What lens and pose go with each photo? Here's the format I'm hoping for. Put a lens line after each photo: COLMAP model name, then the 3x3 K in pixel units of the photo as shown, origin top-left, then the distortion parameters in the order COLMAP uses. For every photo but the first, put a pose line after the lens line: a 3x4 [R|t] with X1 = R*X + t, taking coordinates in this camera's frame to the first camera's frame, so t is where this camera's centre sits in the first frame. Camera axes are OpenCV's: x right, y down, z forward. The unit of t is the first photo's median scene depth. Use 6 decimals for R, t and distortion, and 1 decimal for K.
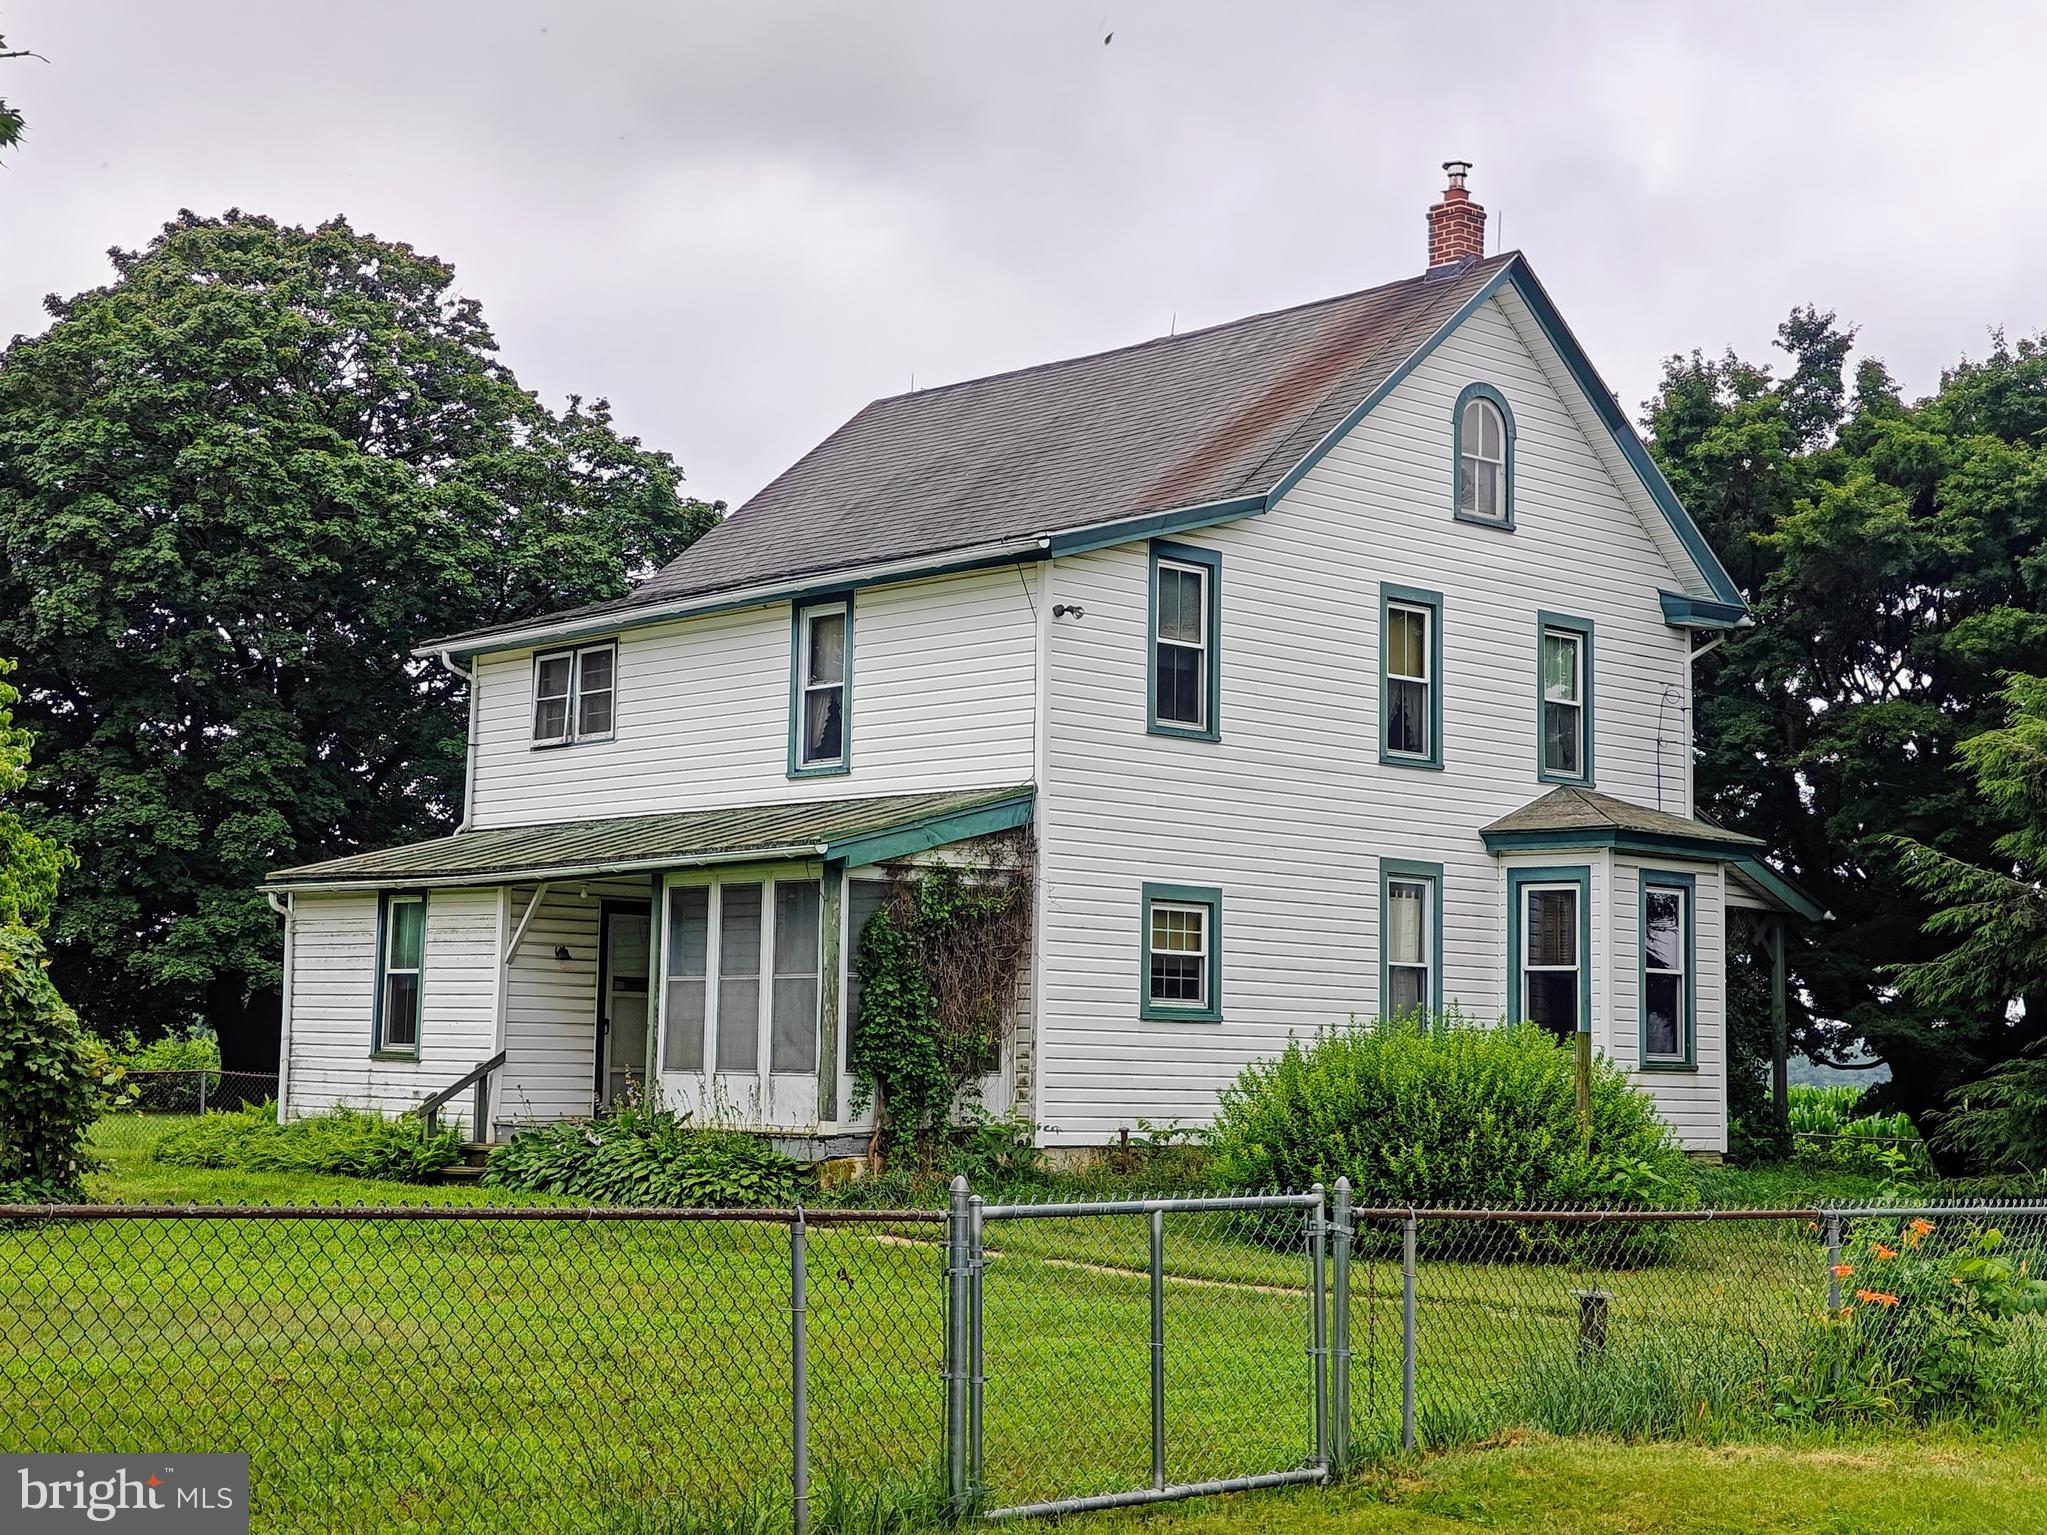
lens RADIAL K [[2906.0, 0, 1022.4], [0, 2906.0, 767.9], [0, 0, 1]] dist [-0.054097, 0.000000]
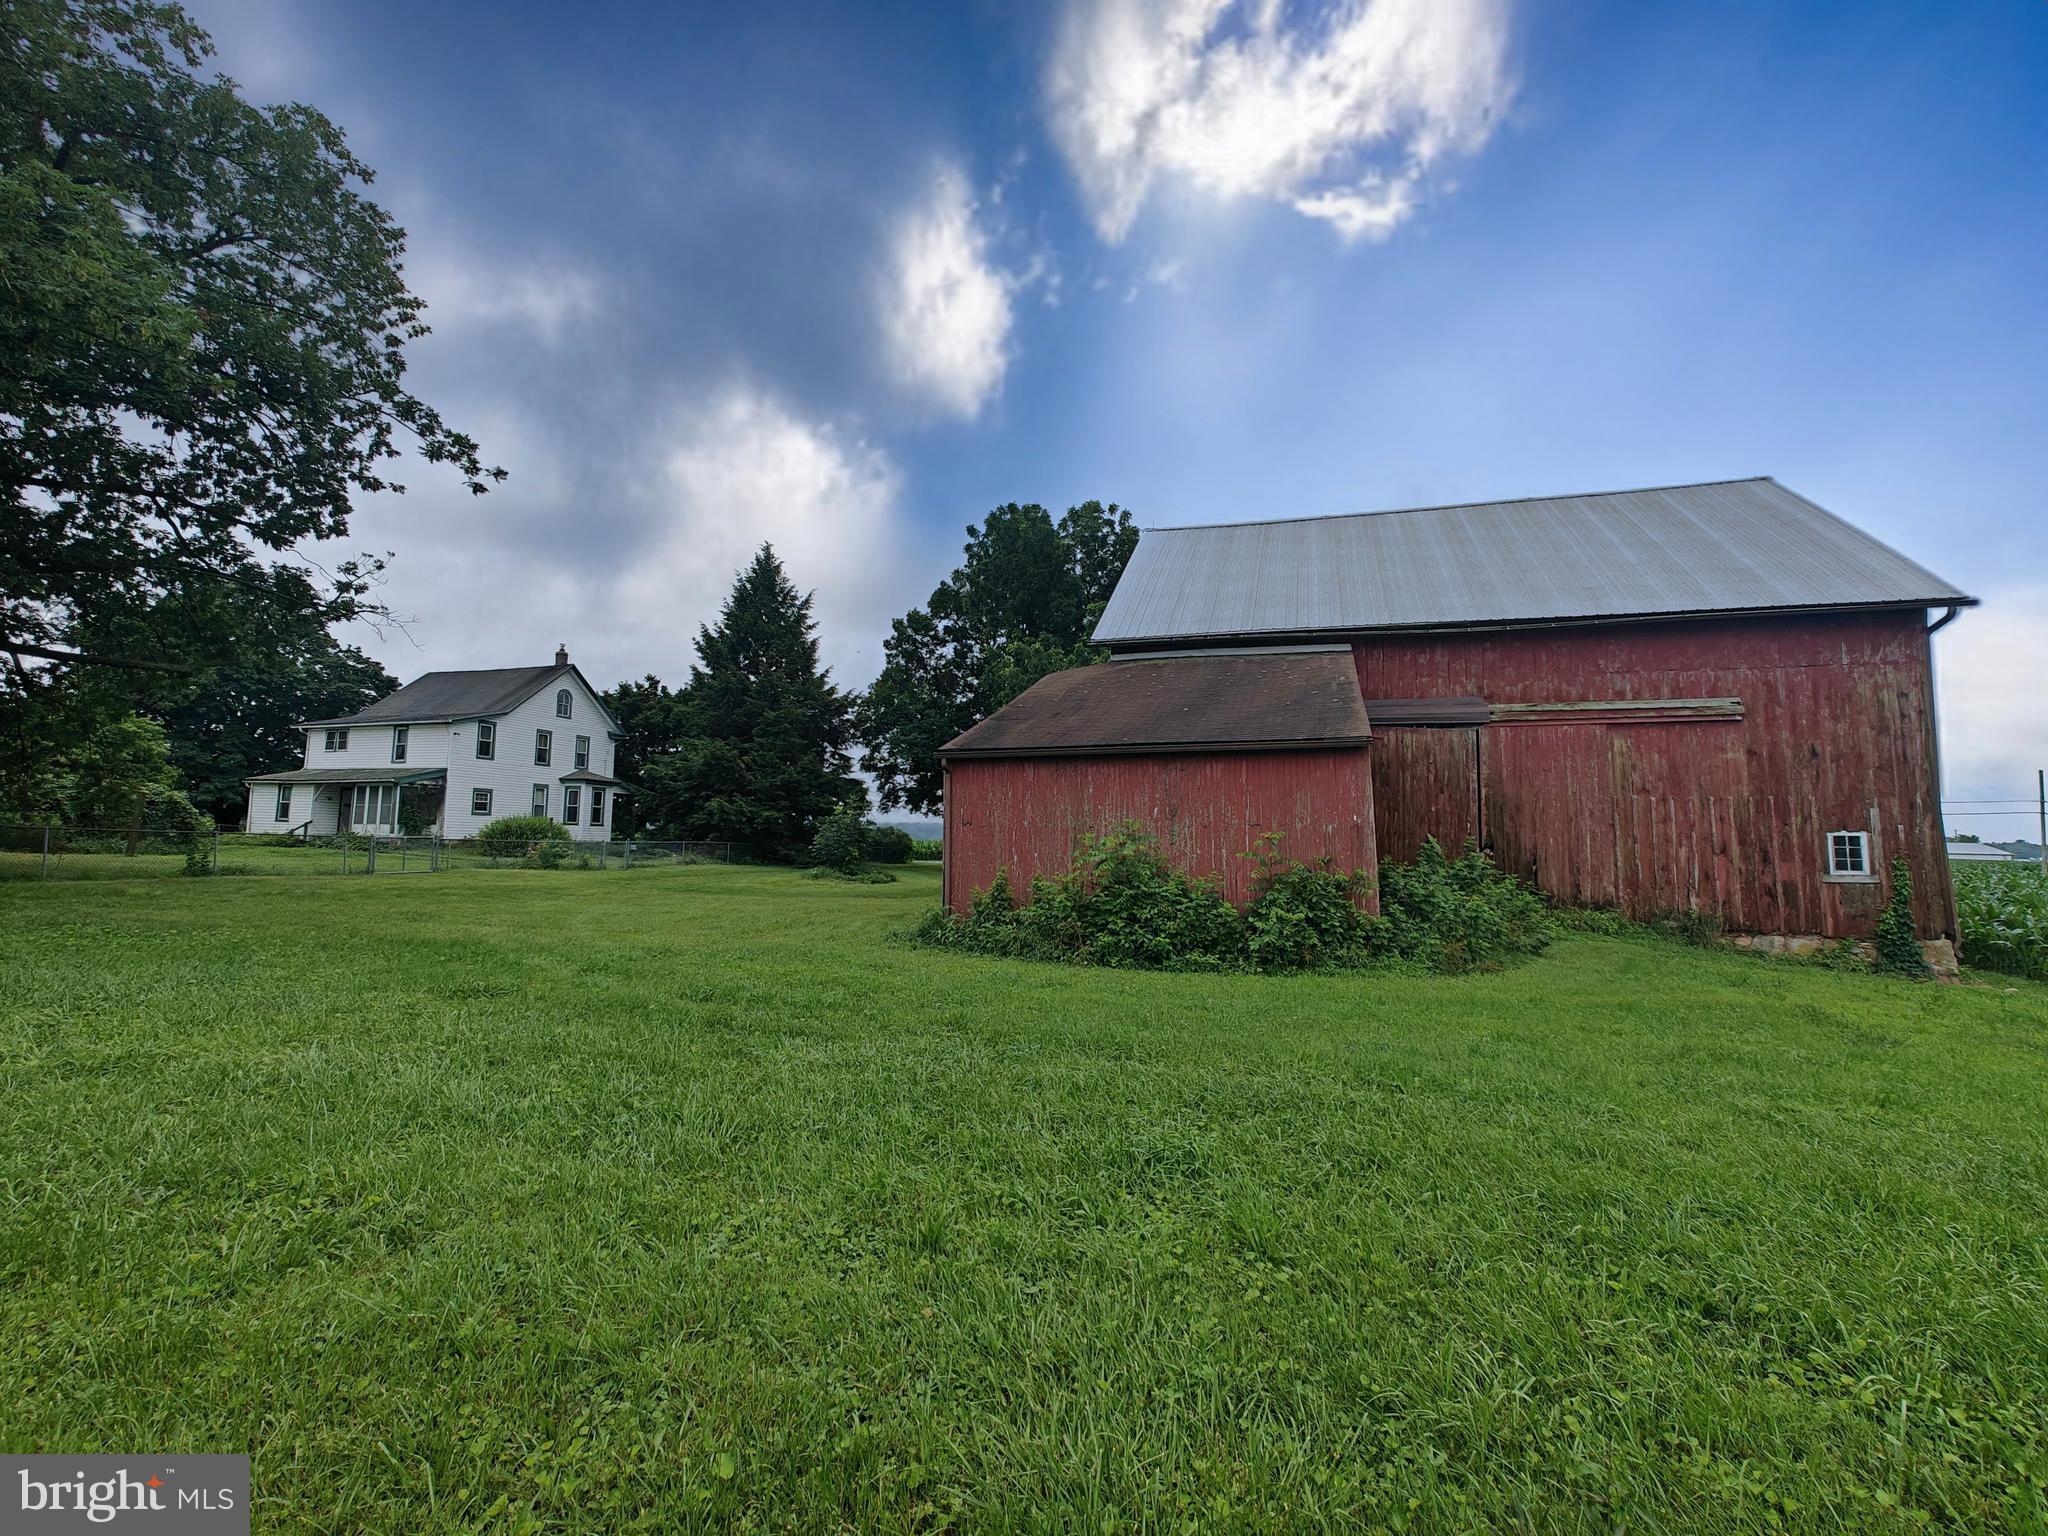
lens RADIAL K [[875.0, 0, 1018.7], [0, 875.0, 763.4], [0, 0, 1]] dist [0.002306, -0.000661]
pose [[0.882195, 0.041084, 0.469088, 0.151673], [-0.052838, 0.998532, 0.011917, -0.066401], [-0.467910, -0.035299, 0.883071, -0.736990]]
